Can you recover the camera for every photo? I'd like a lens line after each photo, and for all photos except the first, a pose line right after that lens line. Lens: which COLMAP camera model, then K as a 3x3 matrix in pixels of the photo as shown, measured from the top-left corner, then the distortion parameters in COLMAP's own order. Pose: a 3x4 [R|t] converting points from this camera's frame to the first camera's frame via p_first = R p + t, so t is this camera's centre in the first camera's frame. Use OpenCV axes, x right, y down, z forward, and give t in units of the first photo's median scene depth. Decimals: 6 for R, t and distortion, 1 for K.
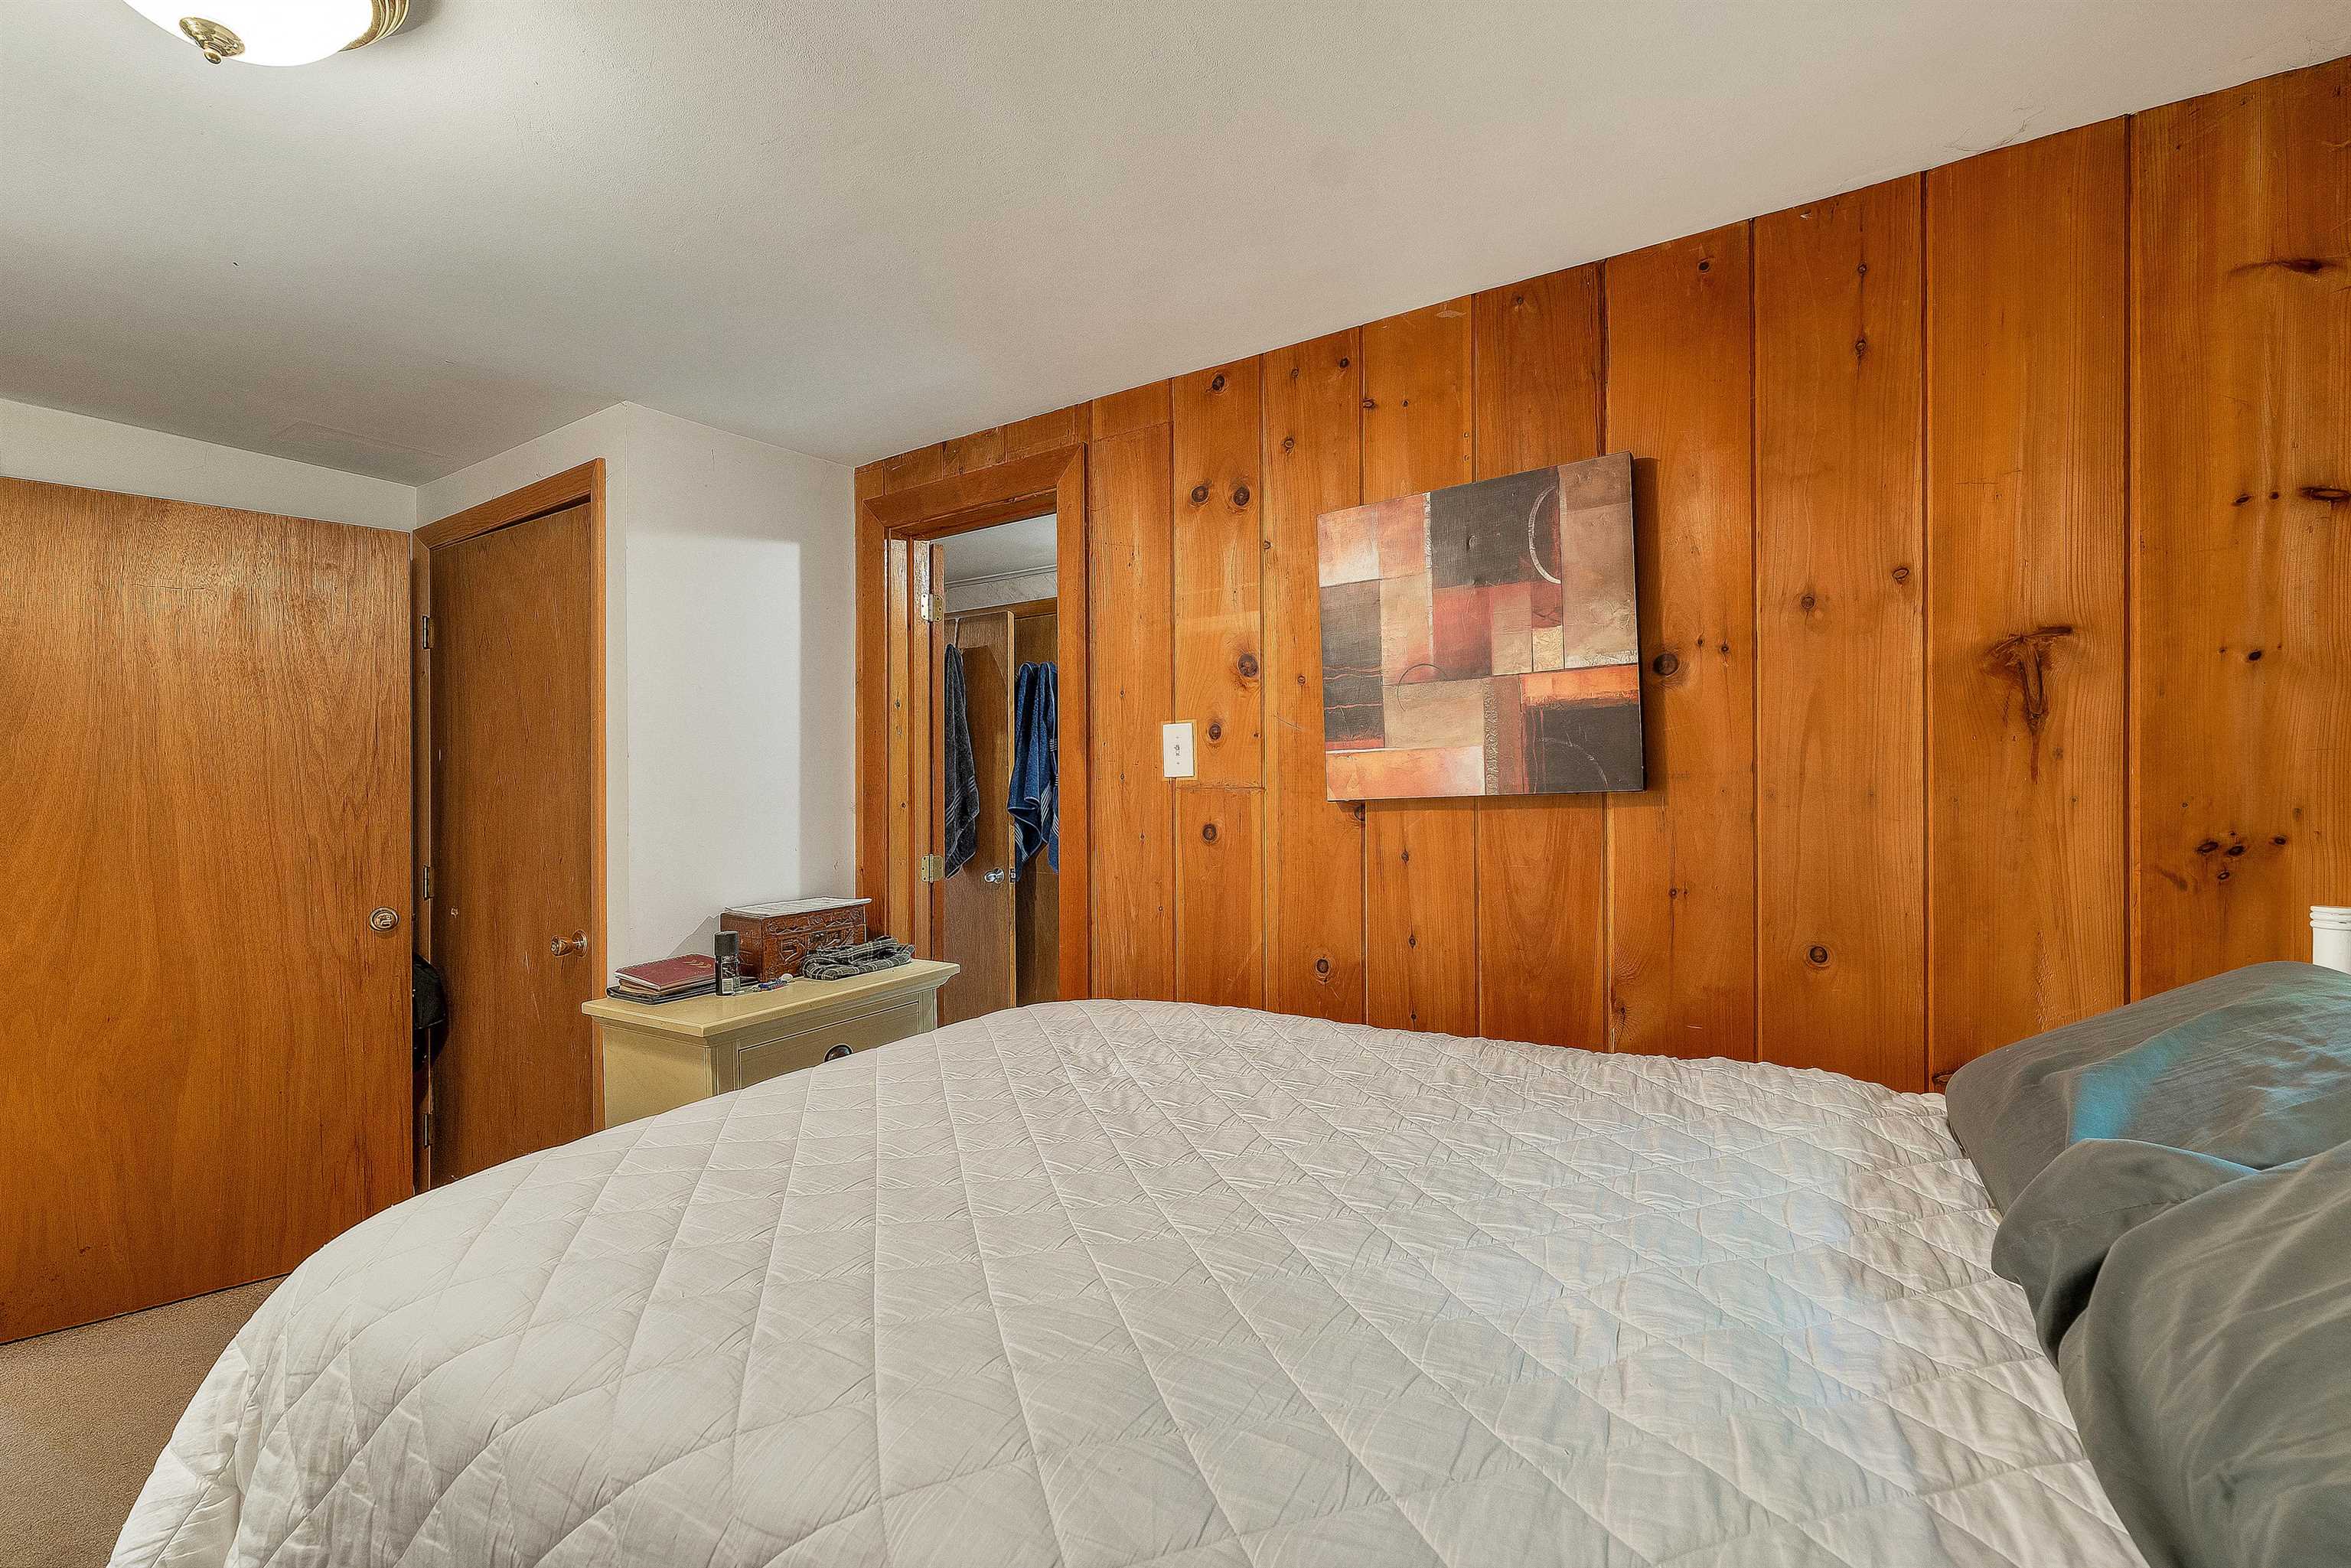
lens RADIAL K [[961.3, 0, 1177.6], [0, 961.3, 805.3], [0, 0, 1]] dist [-0.001950, -0.000319]
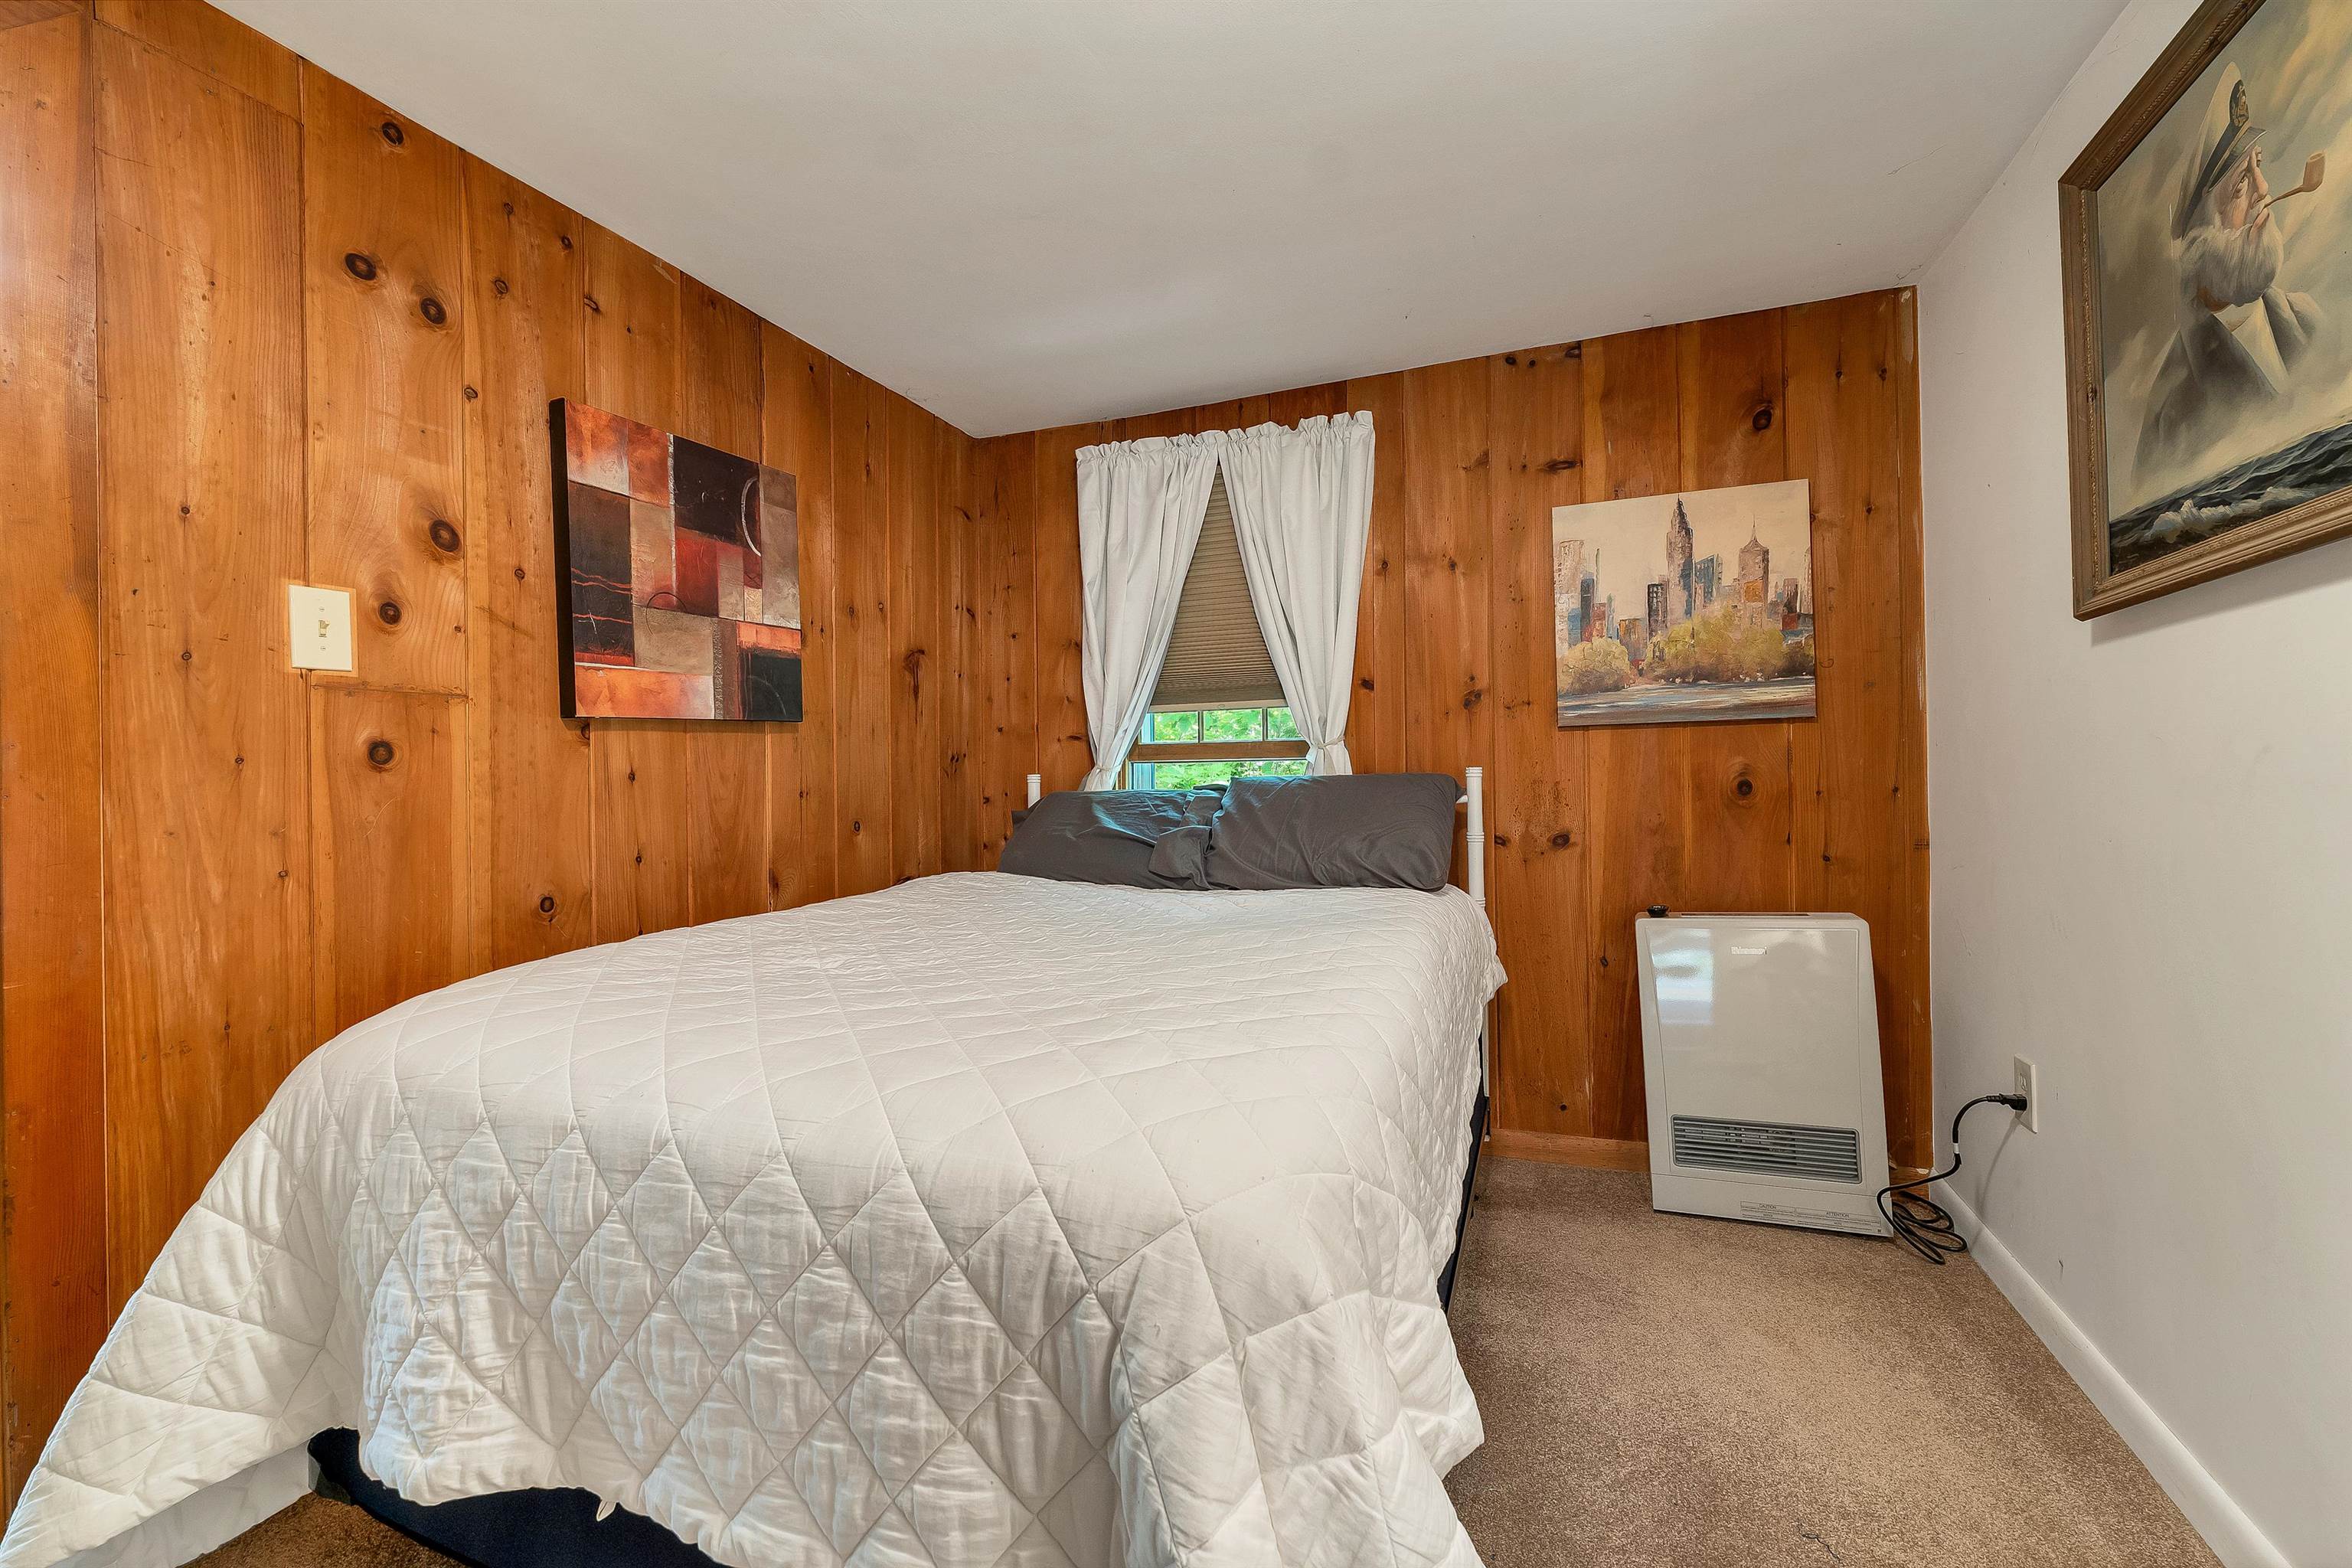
lens RADIAL K [[961.7, 0, 1179.5], [0, 961.7, 779.7], [0, 0, 1]] dist [-0.001950, -0.000319]
pose [[-0.178551, -0.002916, 0.983926, -0.885750], [0.021550, 0.999744, 0.006874, 0.064331], [-0.983695, 0.022431, -0.178443, 0.632824]]
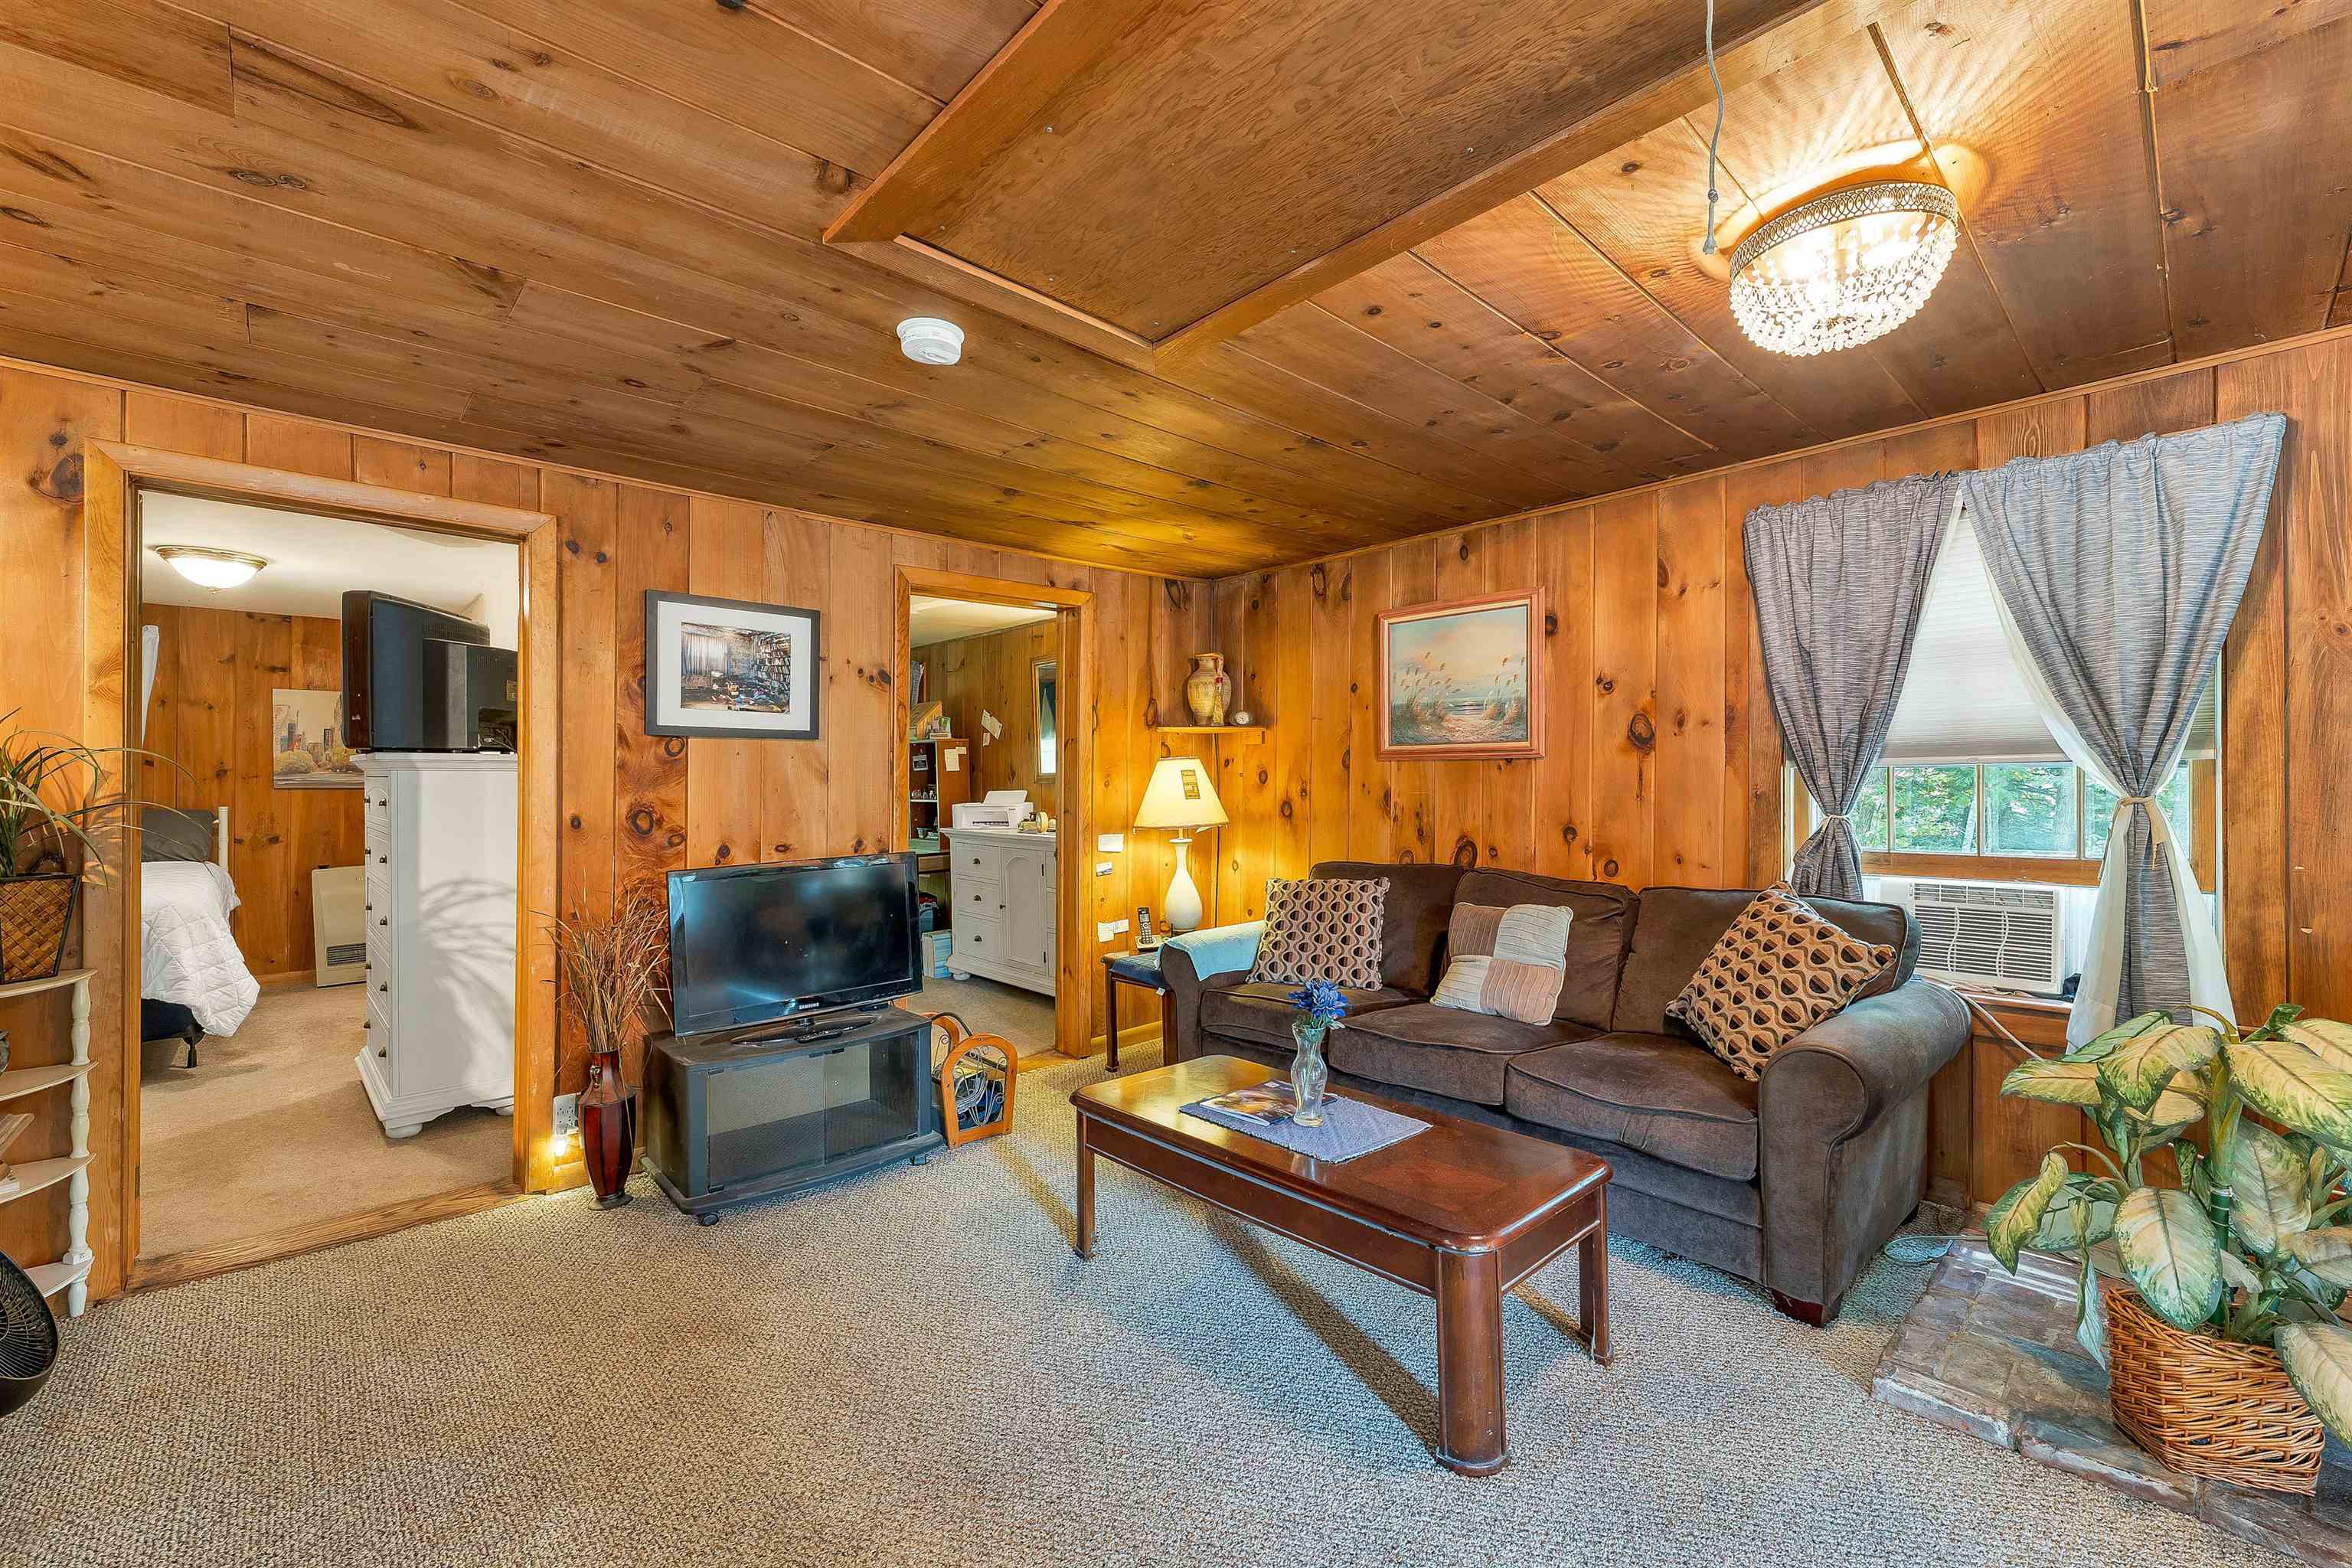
lens RADIAL K [[961.7, 0, 1170.0], [0, 961.7, 787.3], [0, 0, 1]] dist [-0.001950, -0.000319]
pose [[-0.968278, 0.004584, 0.249833, -3.094478], [0.003407, 0.999981, -0.005141, 0.032528], [-0.249852, -0.004127, -0.968275, 2.059602]]
